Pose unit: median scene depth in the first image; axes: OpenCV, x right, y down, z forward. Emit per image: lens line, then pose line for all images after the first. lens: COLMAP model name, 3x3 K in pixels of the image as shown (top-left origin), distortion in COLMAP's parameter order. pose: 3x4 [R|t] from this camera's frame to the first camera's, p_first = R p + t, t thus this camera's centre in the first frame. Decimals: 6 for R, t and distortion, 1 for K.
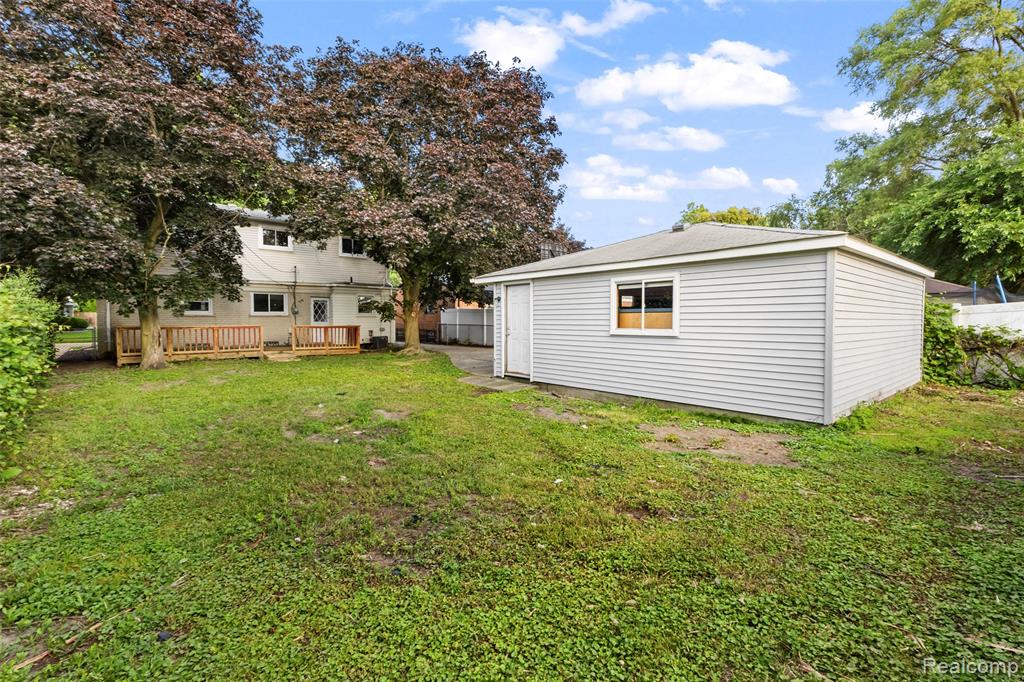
lens RADIAL K [[458.3, 0, 511.9], [0, 458.3, 336.9], [0, 0, 1]] dist [0.003840, -0.000121]
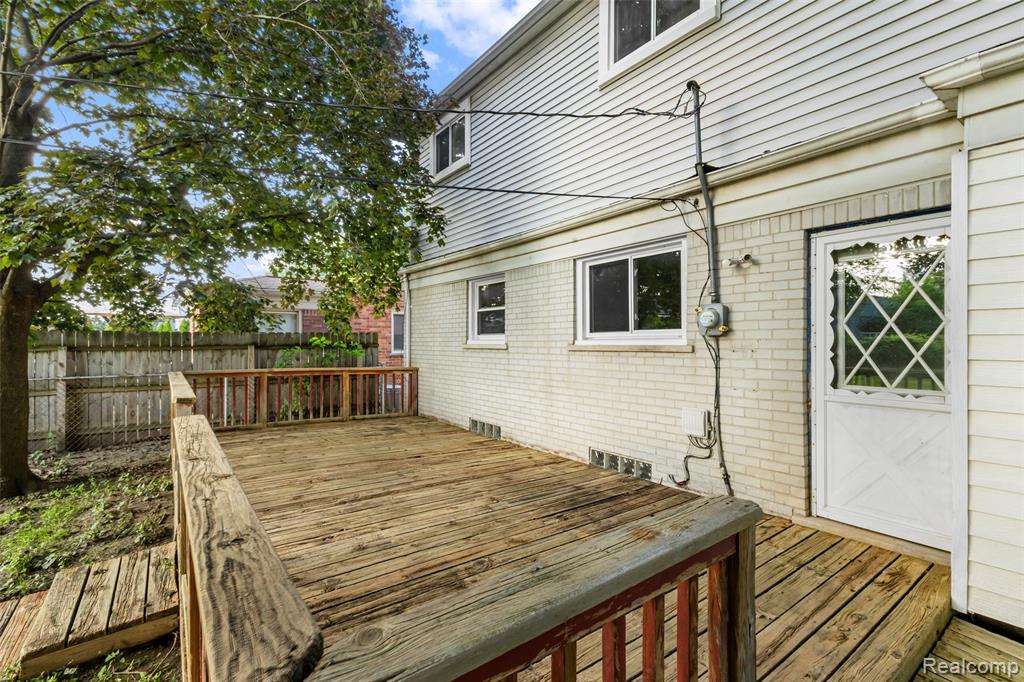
lens RADIAL K [[458.3, 0, 512.0], [0, 458.3, 344.8], [0, 0, 1]] dist [0.003840, -0.000121]
pose [[-0.062183, -0.004467, -0.998055, -0.282125], [-0.033614, 0.999432, -0.002379, -0.044807], [0.997499, 0.033401, -0.062298, 0.940180]]
